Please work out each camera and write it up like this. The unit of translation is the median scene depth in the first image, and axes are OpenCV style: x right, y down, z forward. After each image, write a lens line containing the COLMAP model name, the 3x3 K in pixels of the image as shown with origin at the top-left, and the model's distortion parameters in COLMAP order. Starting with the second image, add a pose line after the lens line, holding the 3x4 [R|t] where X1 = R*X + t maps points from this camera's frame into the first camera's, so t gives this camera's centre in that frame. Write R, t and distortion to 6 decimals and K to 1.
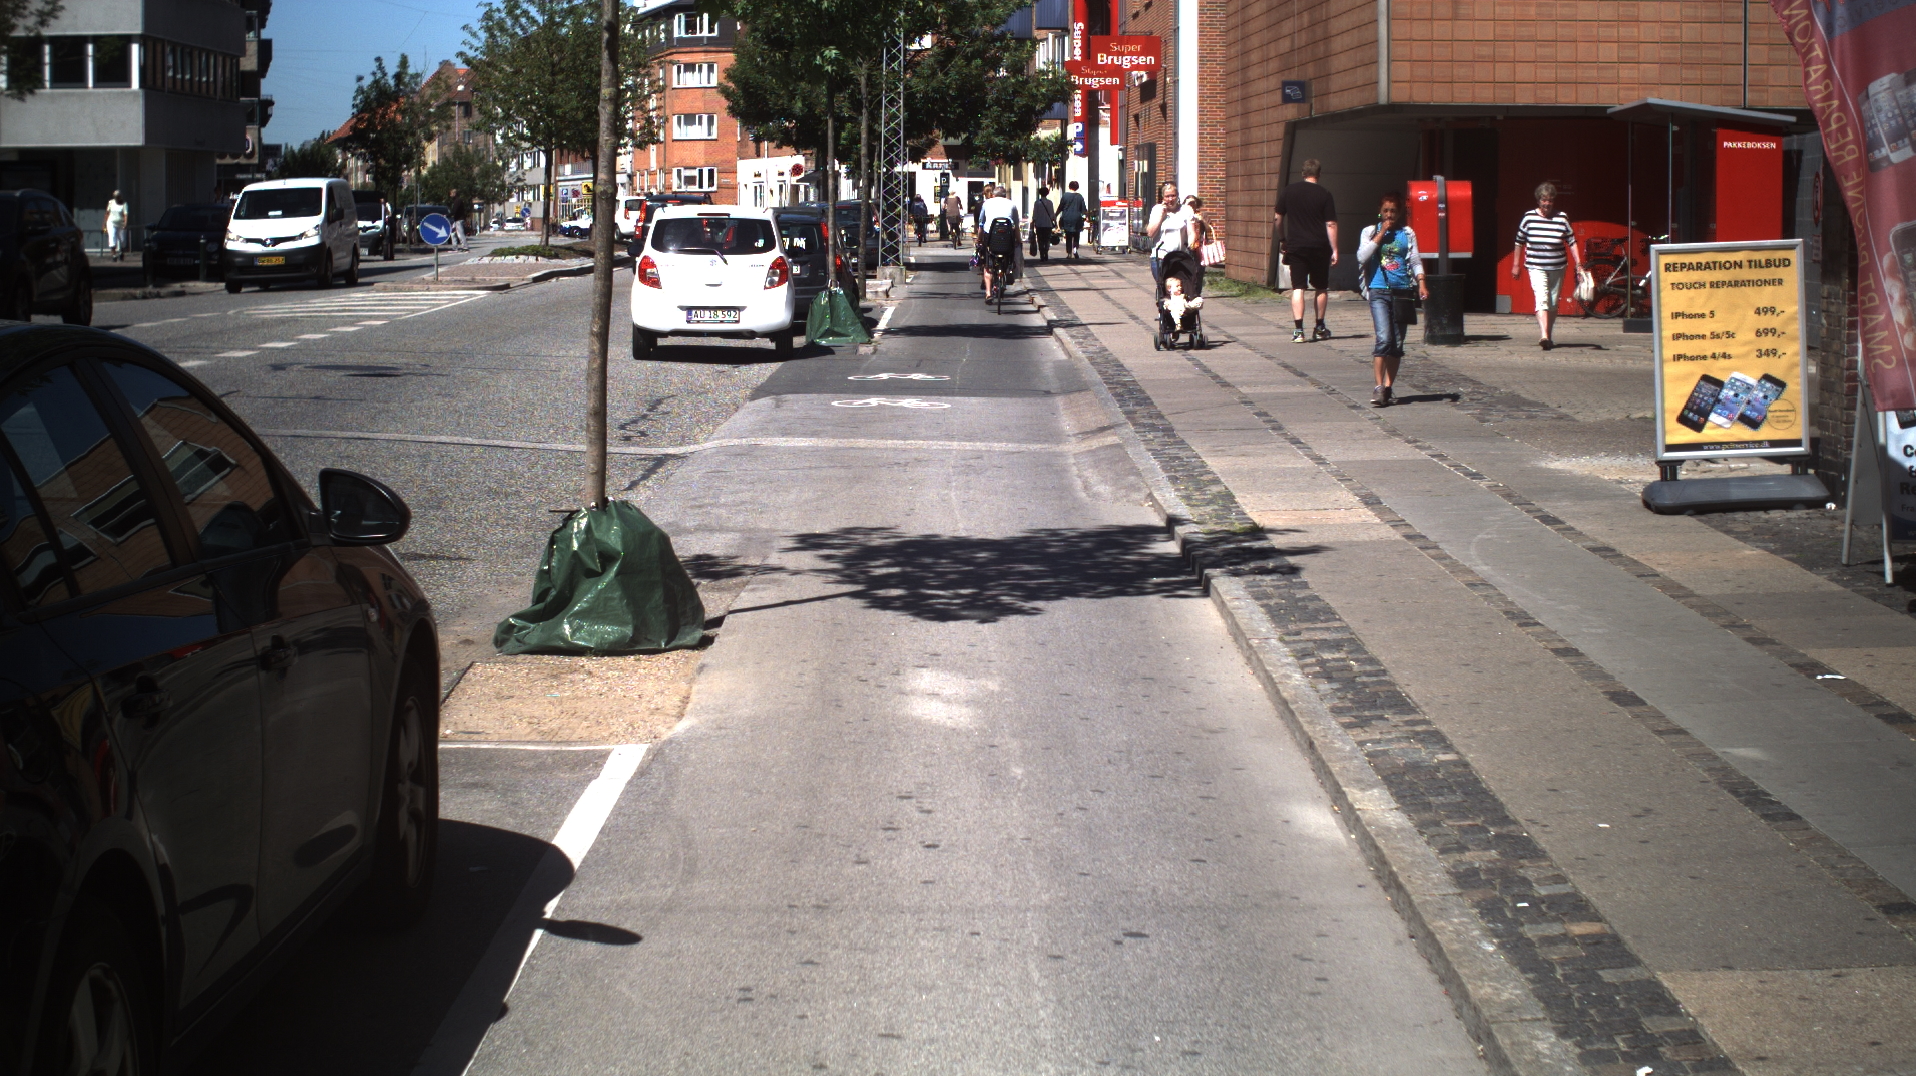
lens RADIAL K [[3504.4, 0, 958.0], [0, 3504.4, 538.0], [0, 0, 1]] dist [-0.316664, 0.600615]
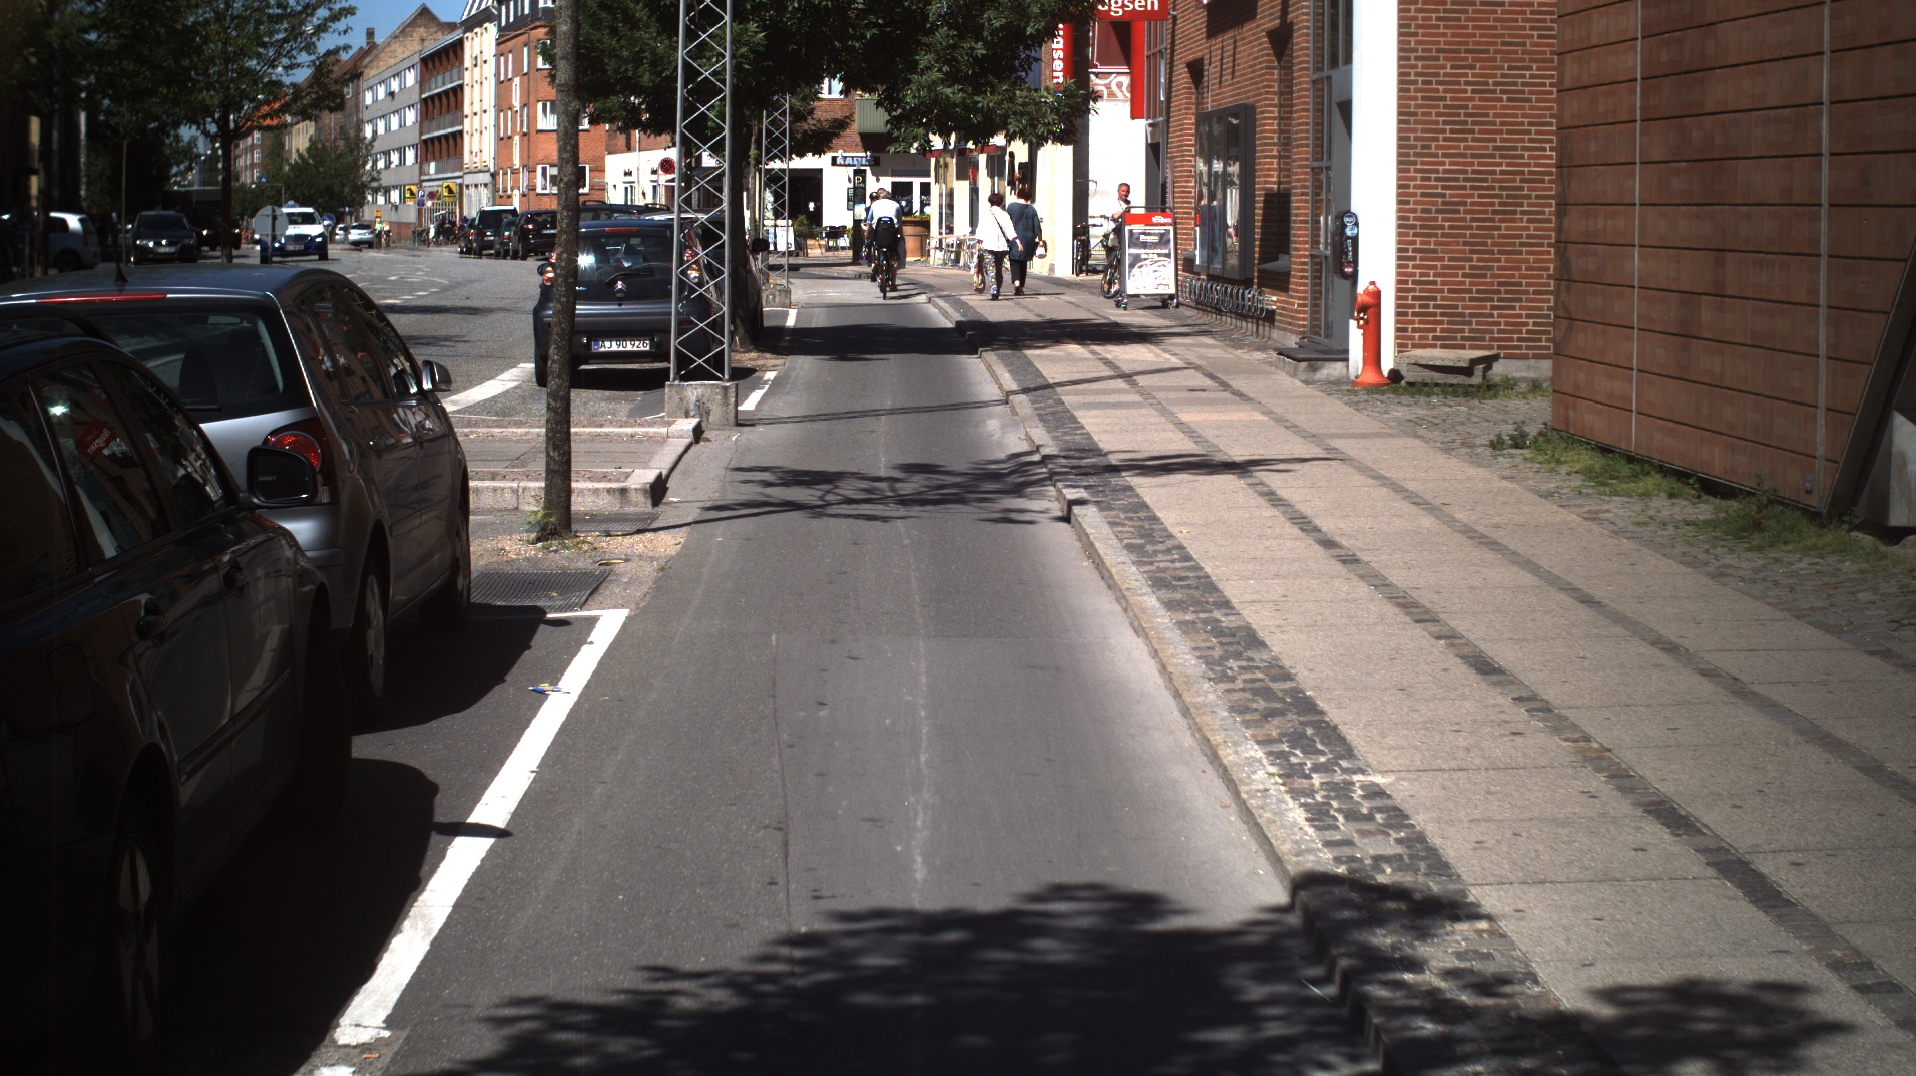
lens RADIAL K [[3504.4, 0, 958.0], [0, 3504.4, 538.0], [0, 0, 1]] dist [-0.316664, 0.600615]
pose [[0.999758, 0.002623, 0.021833, 0.002229], [-0.002608, 0.999996, -0.000710, -0.063332], [-0.021834, 0.000653, 0.999761, 0.630701]]
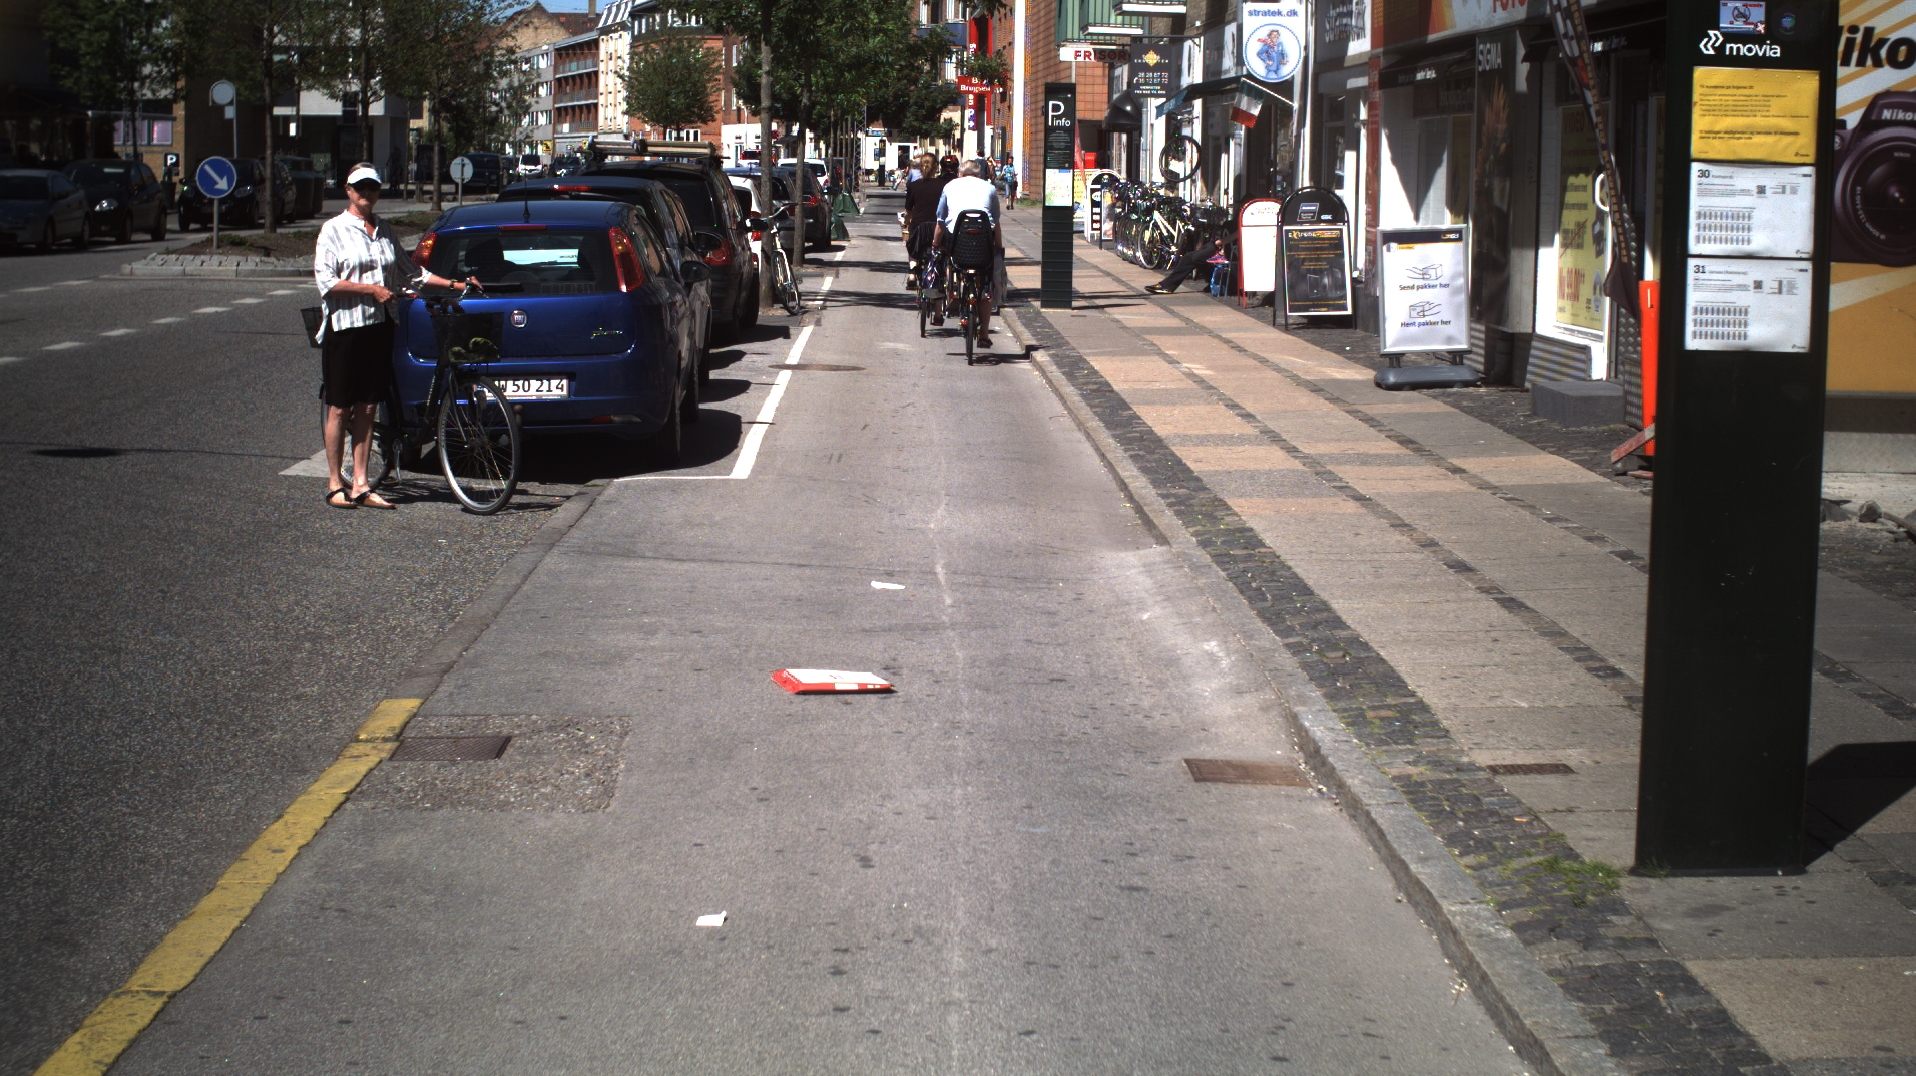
lens RADIAL K [[3504.4, 0, 958.0], [0, 3504.4, 538.0], [0, 0, 1]] dist [-0.316664, 0.600615]
pose [[0.999685, 0.012804, 0.021602, -0.003830], [-0.013051, 0.999850, 0.011345, 0.096481], [-0.021454, -0.011624, 0.999702, -0.989559]]
